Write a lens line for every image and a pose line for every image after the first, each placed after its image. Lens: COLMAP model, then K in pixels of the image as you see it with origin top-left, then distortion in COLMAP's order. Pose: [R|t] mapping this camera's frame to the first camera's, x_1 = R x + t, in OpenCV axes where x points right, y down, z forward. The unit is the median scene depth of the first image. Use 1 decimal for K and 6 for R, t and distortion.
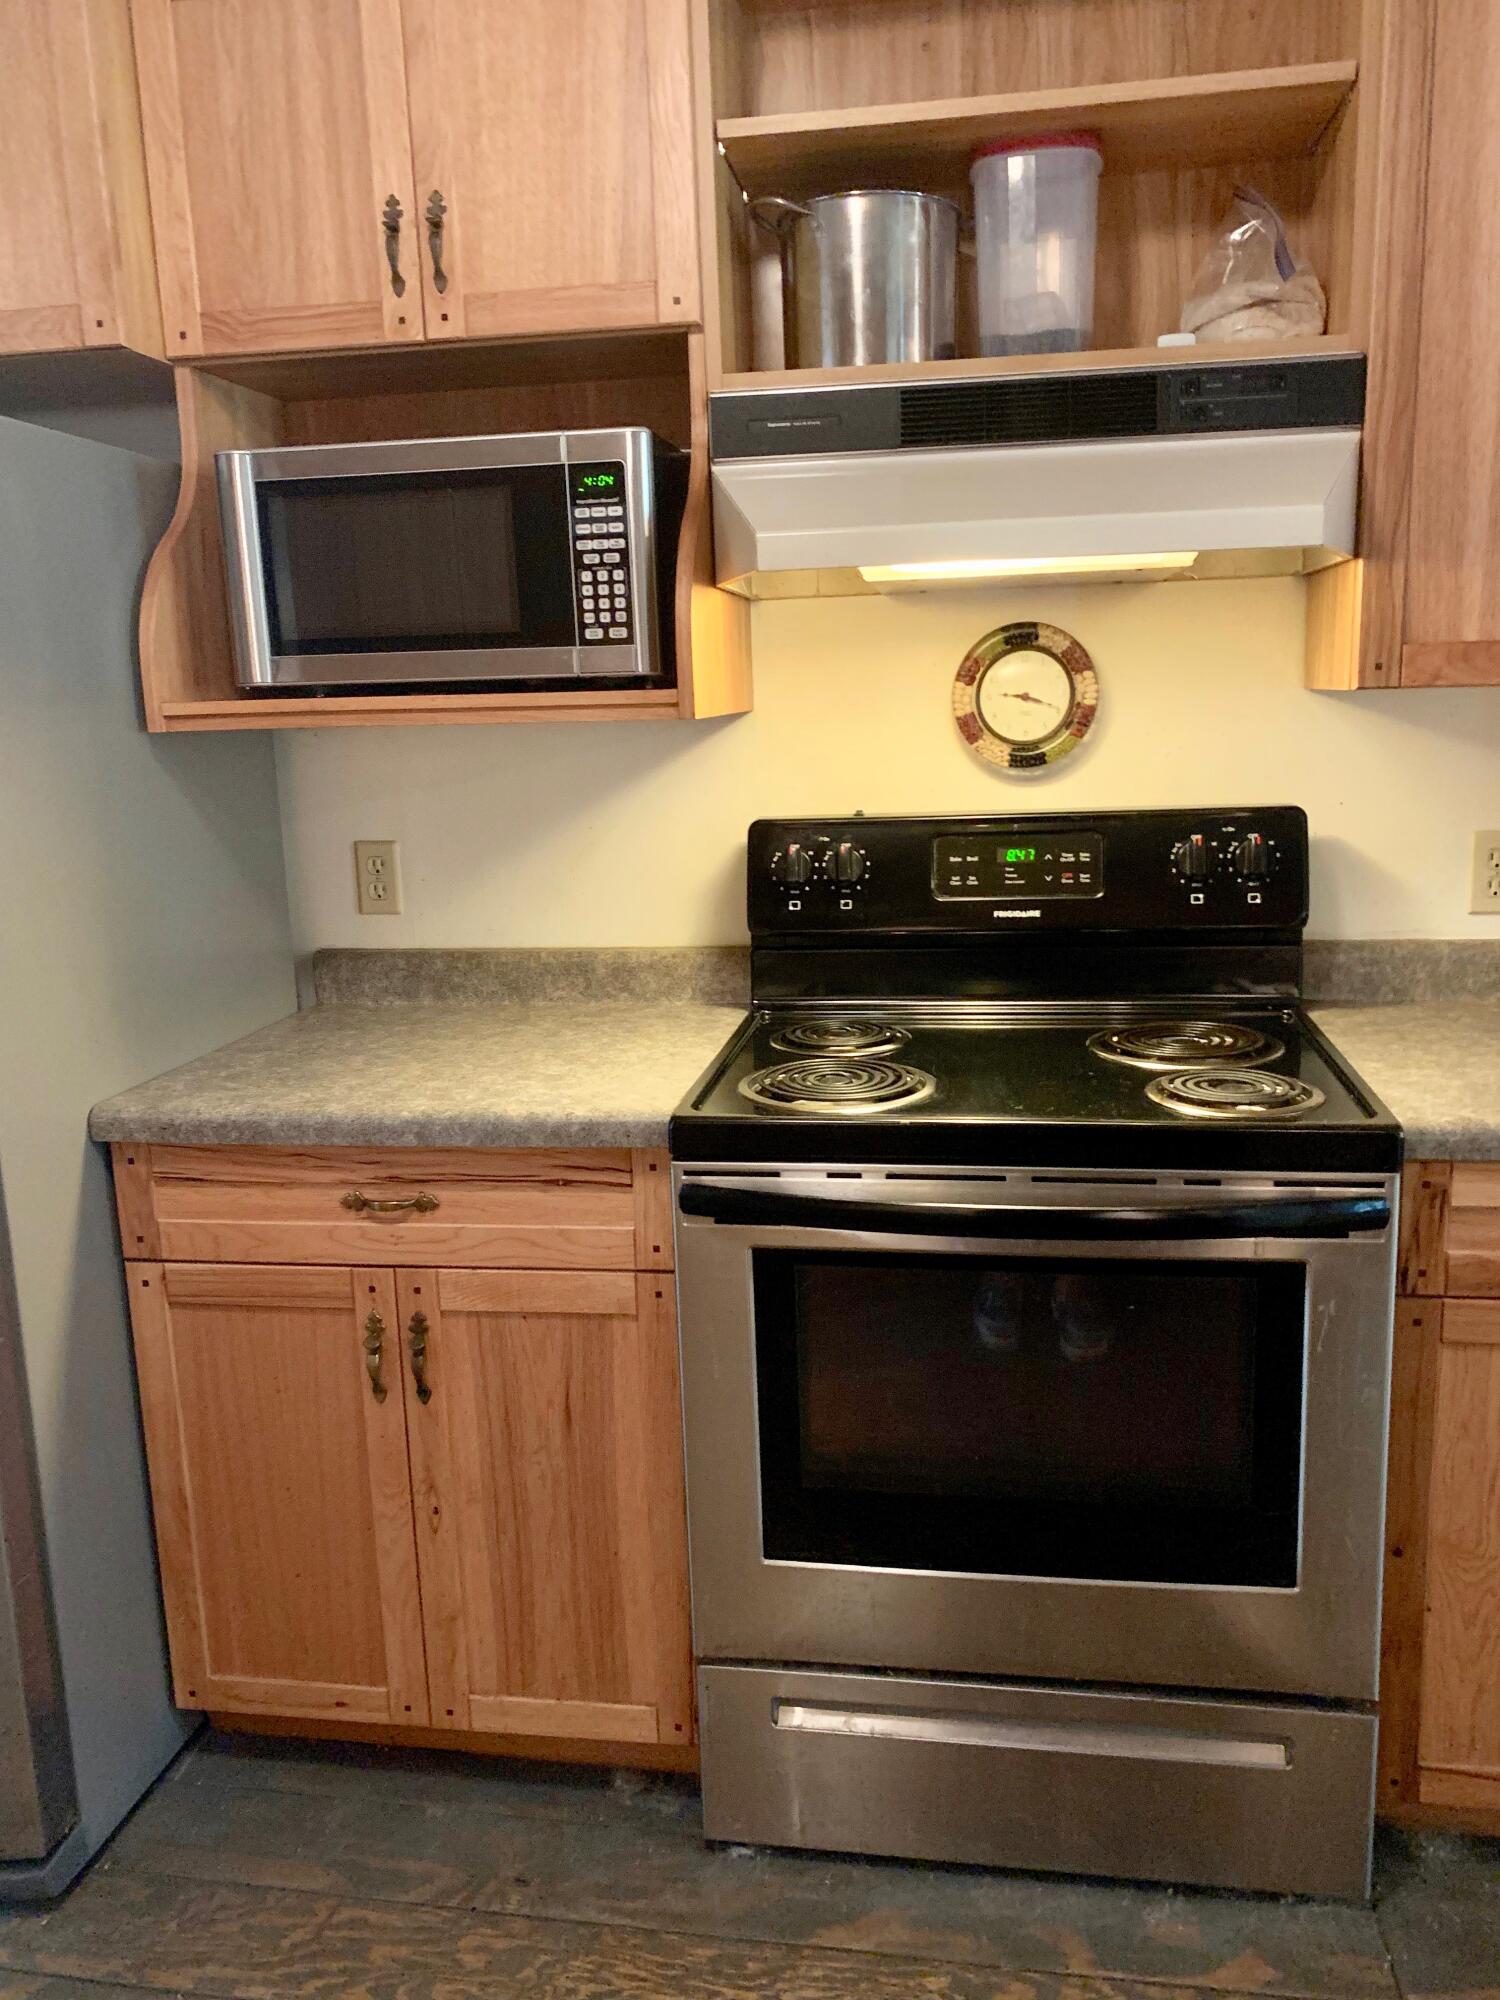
lens RADIAL K [[1519.7, 0, 742.8], [0, 1519.7, 999.2], [0, 0, 1]] dist [0.036473, -0.057356]
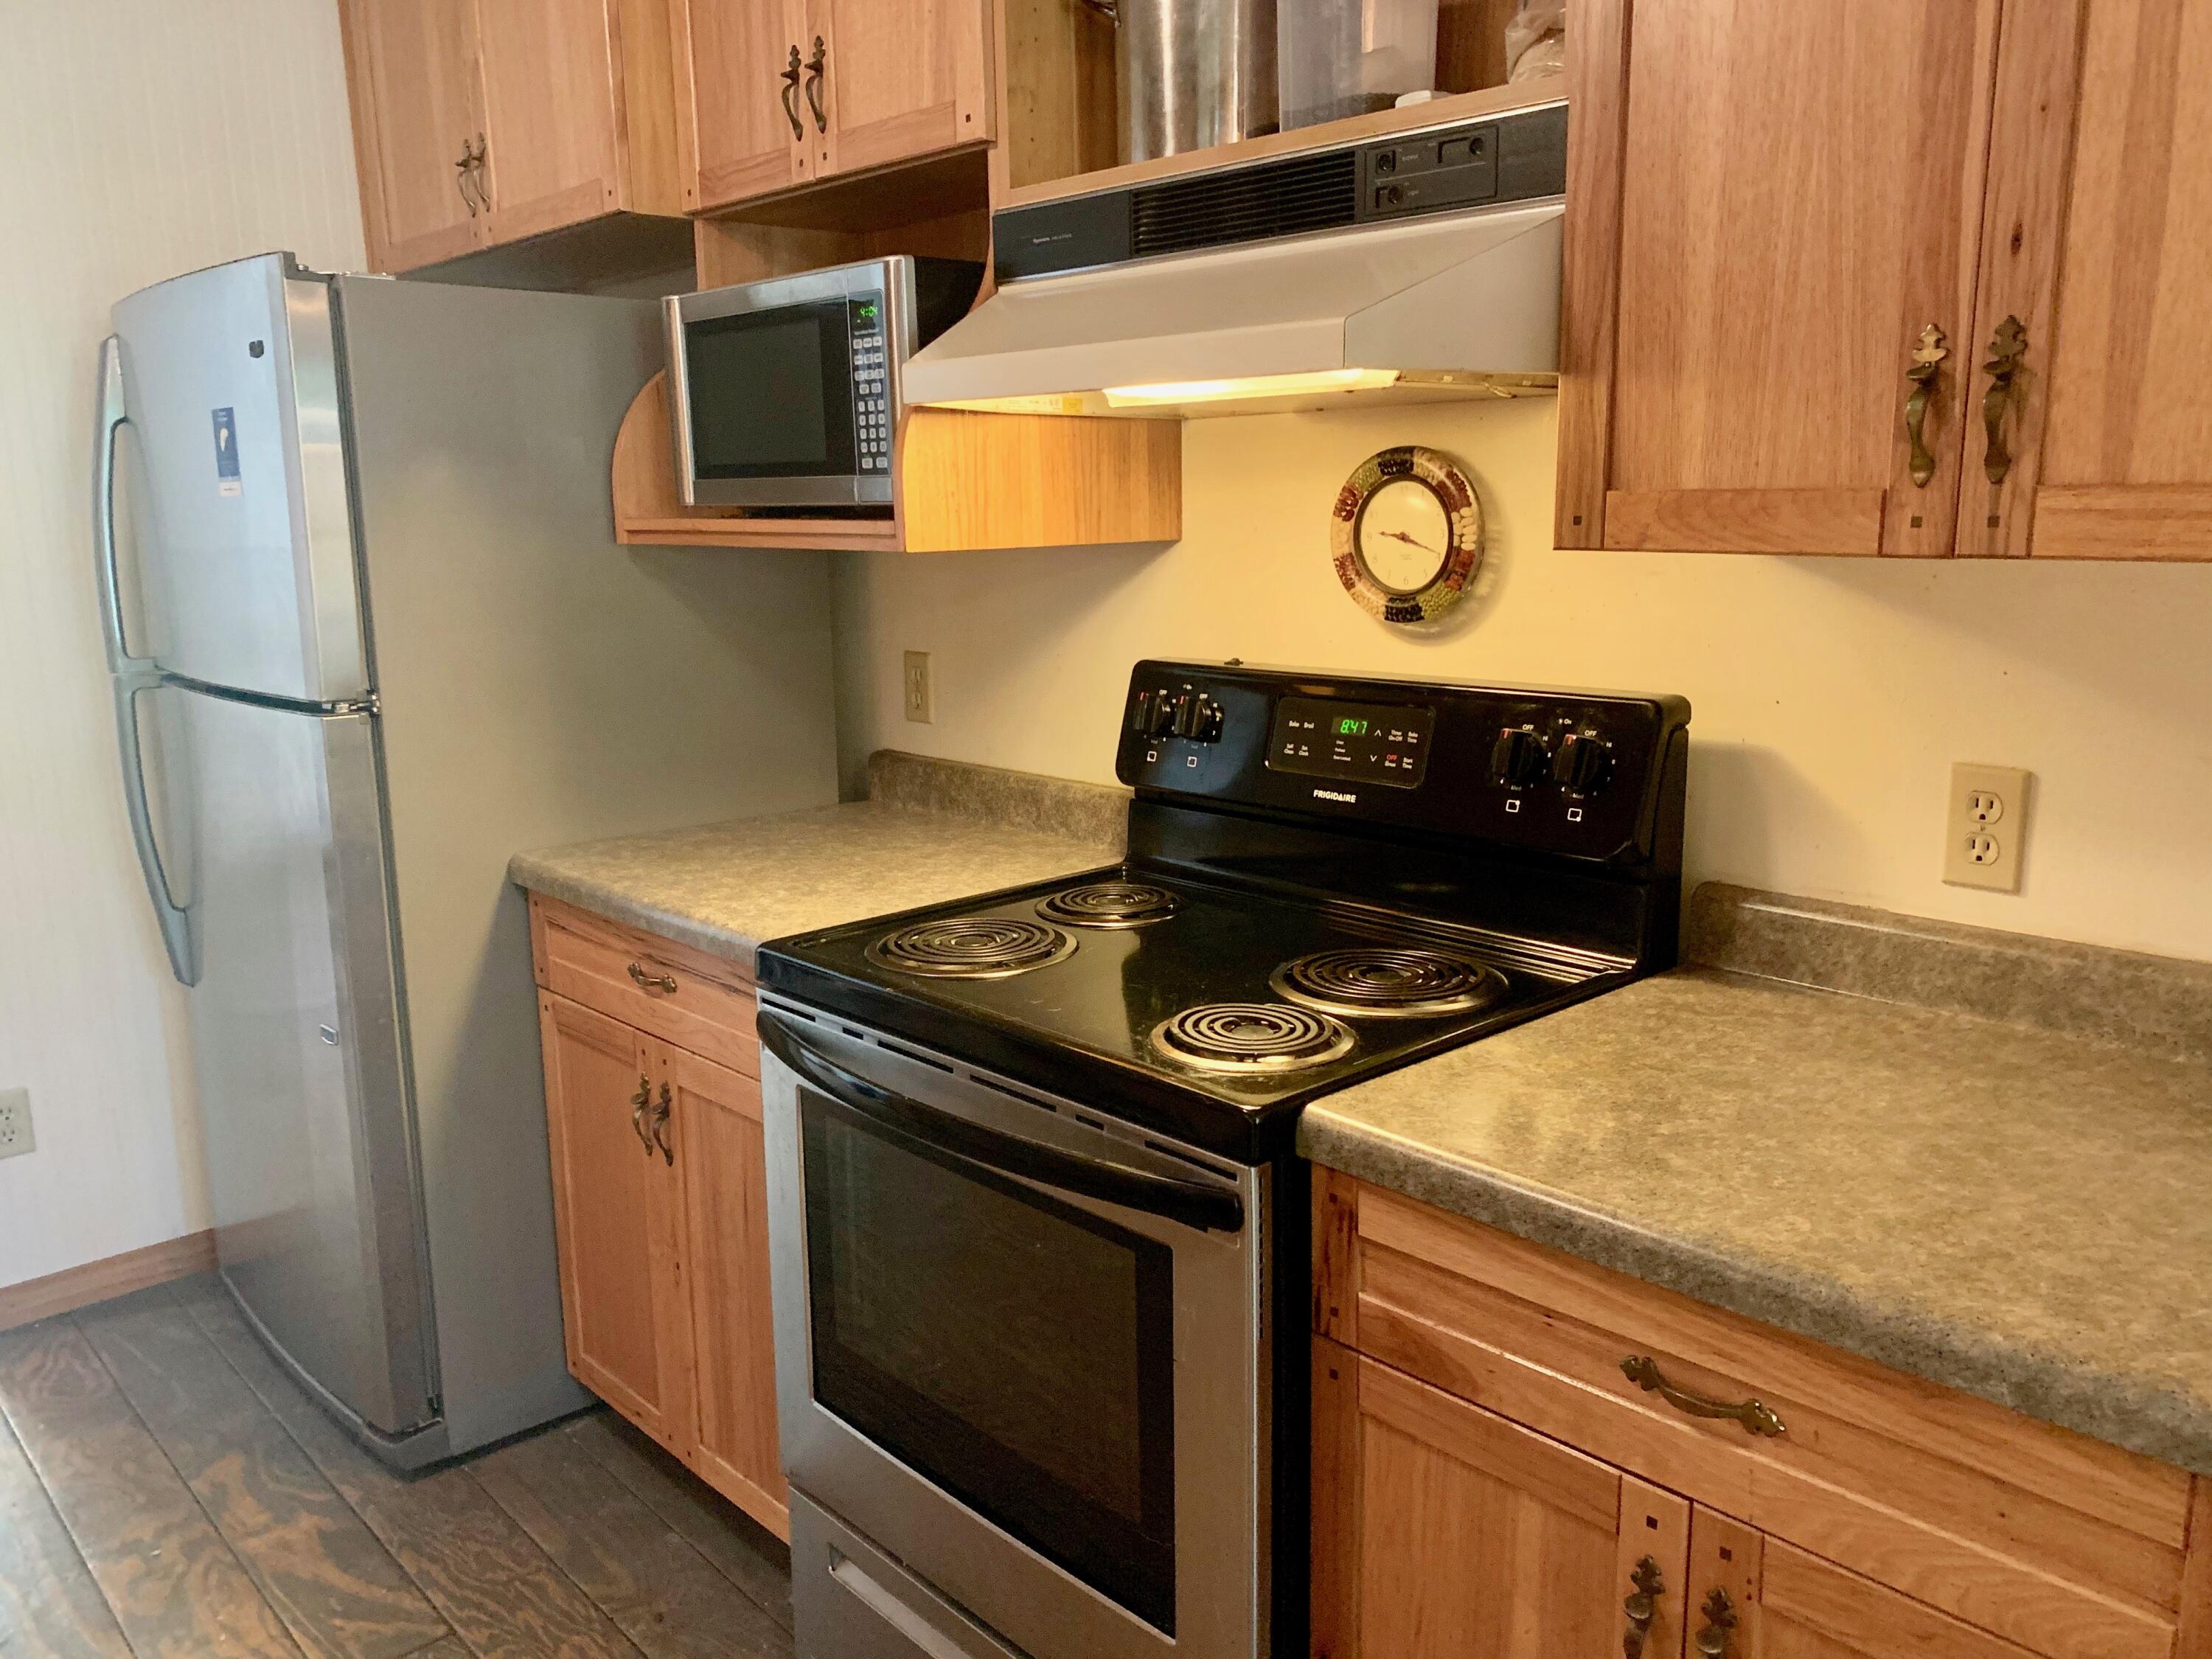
lens RADIAL K [[1680.7, 0, 1108.3], [0, 1680.7, 842.6], [0, 0, 1]] dist [0.036473, -0.057356]
pose [[0.789825, 0.143748, -0.596249, 0.716719], [-0.132233, 0.989194, 0.063318, -0.081949], [0.598908, 0.028834, 0.800299, 0.207082]]
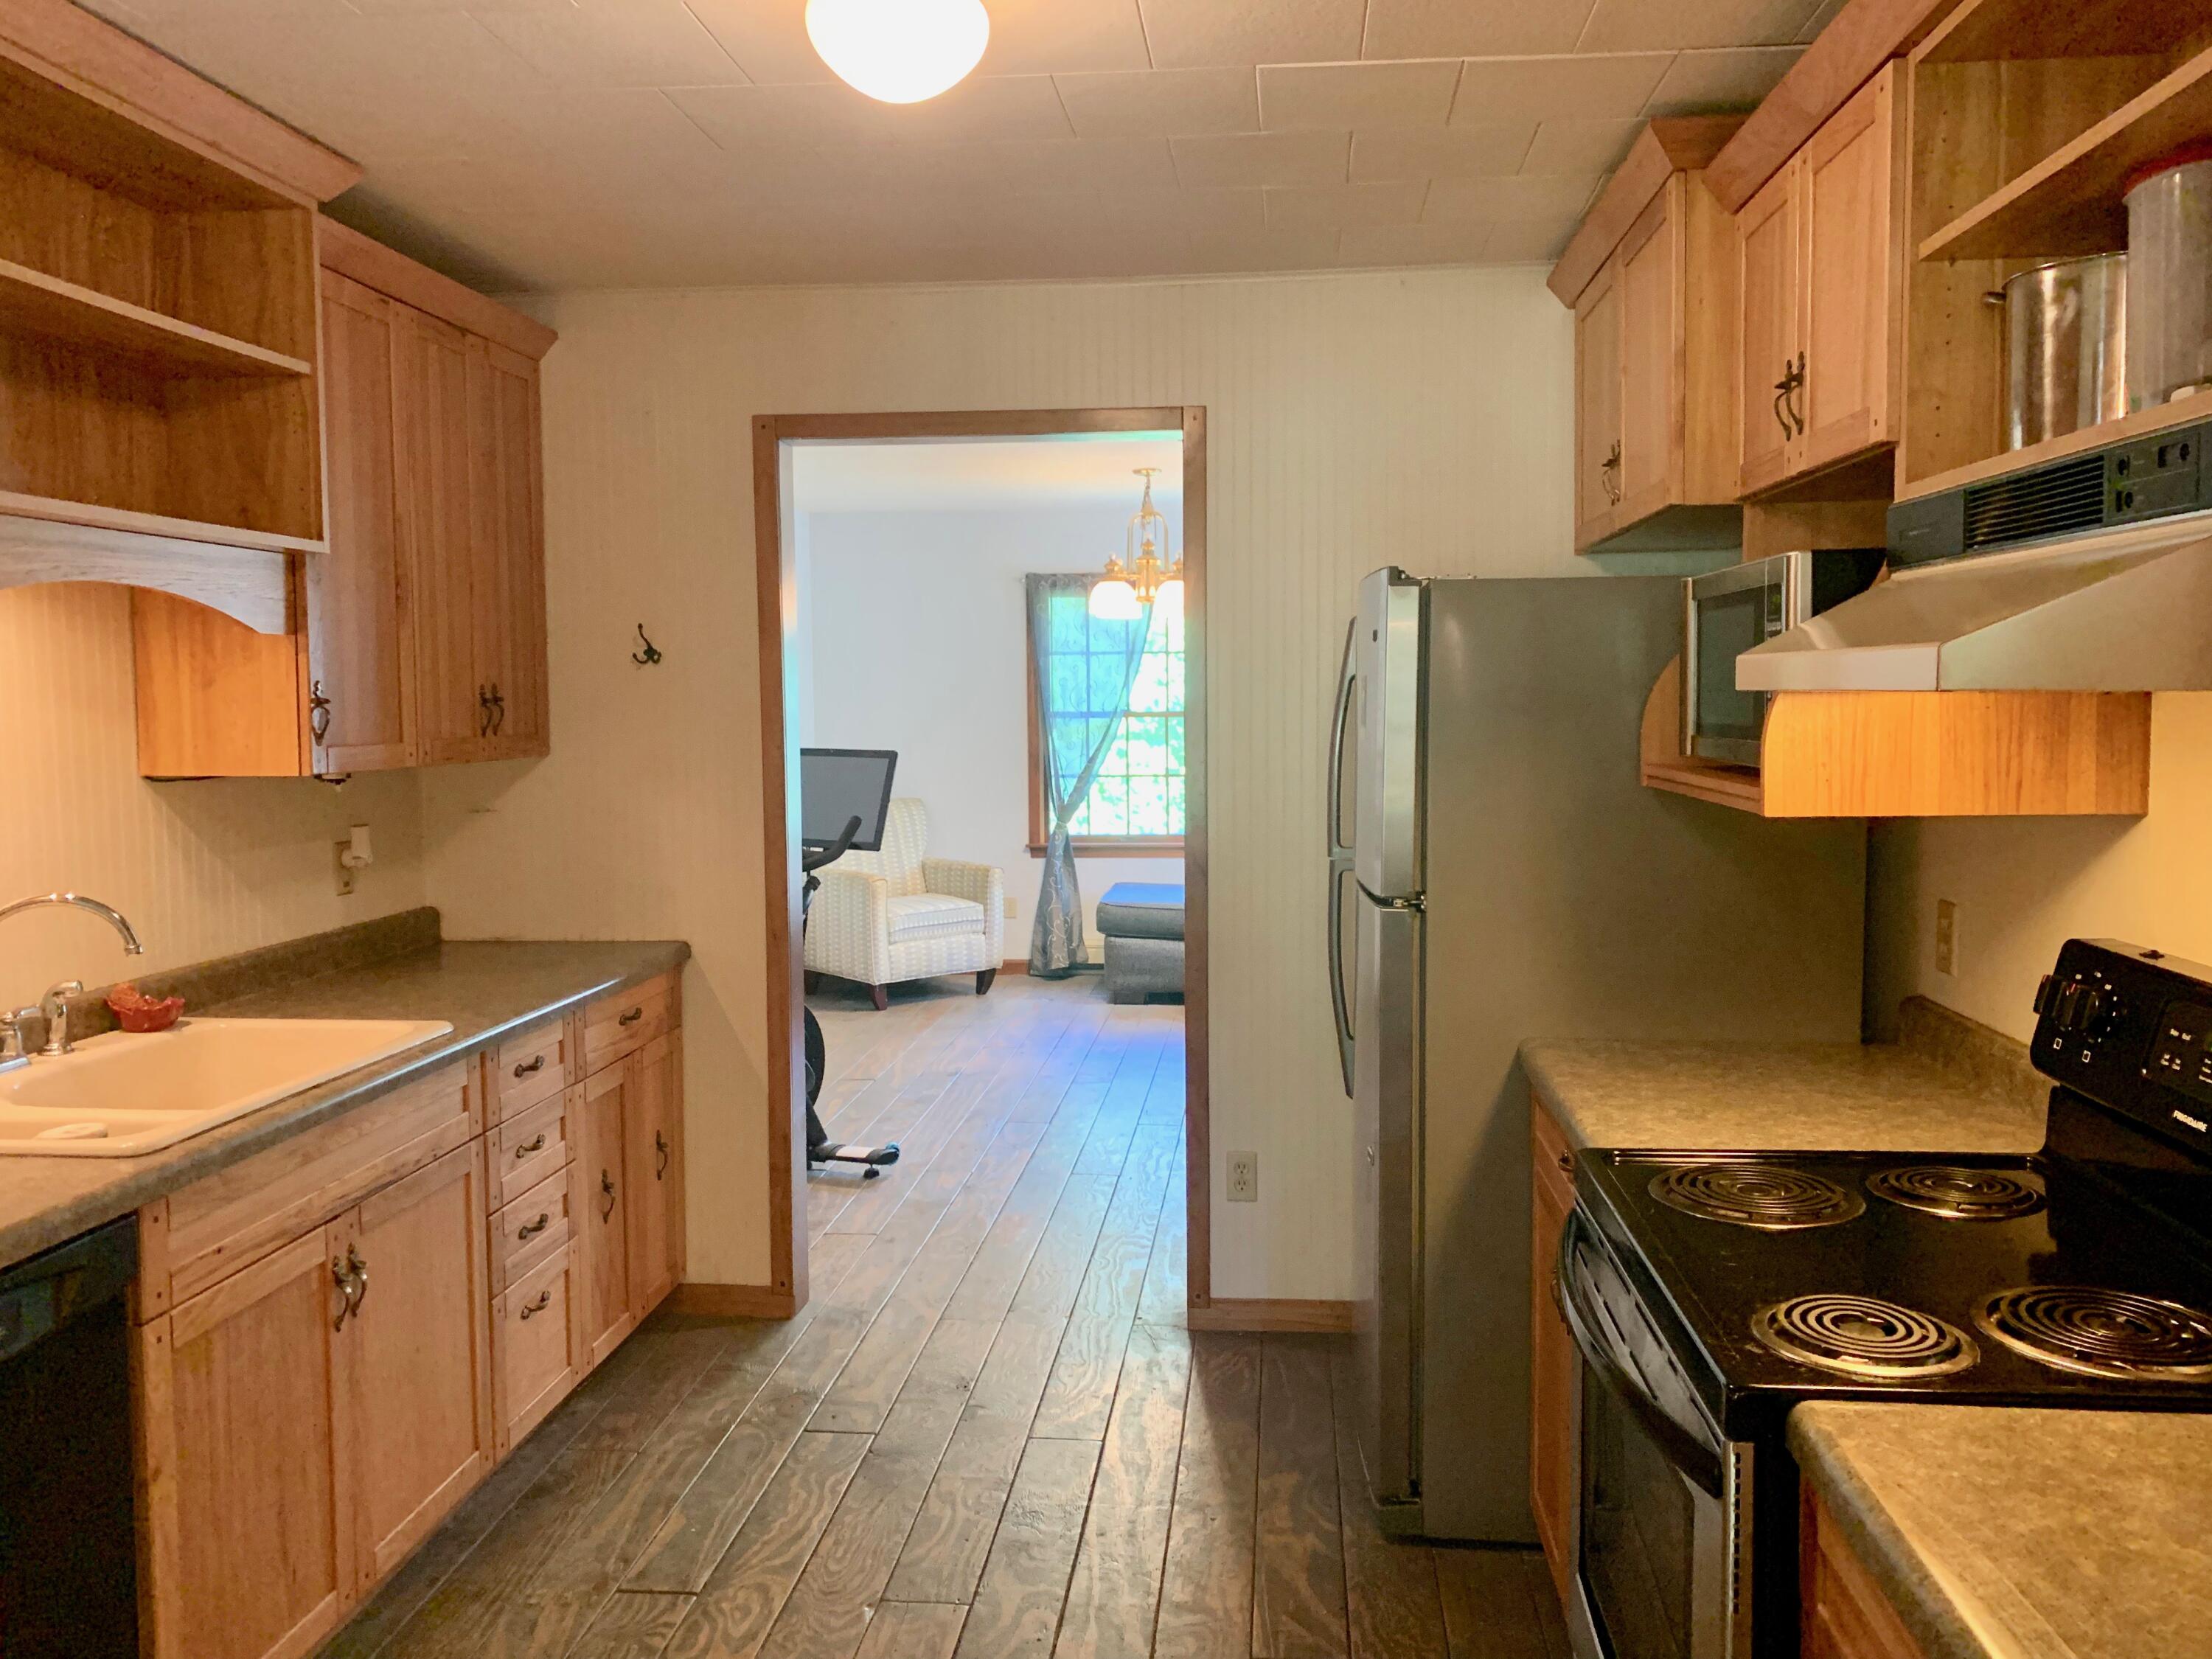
lens RADIAL K [[1680.7, 0, 1106.2], [0, 1680.7, 806.9], [0, 0, 1]] dist [0.036473, -0.057356]
pose [[0.059275, 0.099909, -0.993229, 1.068084], [-0.187796, 0.978329, 0.087203, -0.200401], [0.980418, 0.181356, 0.076753, 0.440453]]
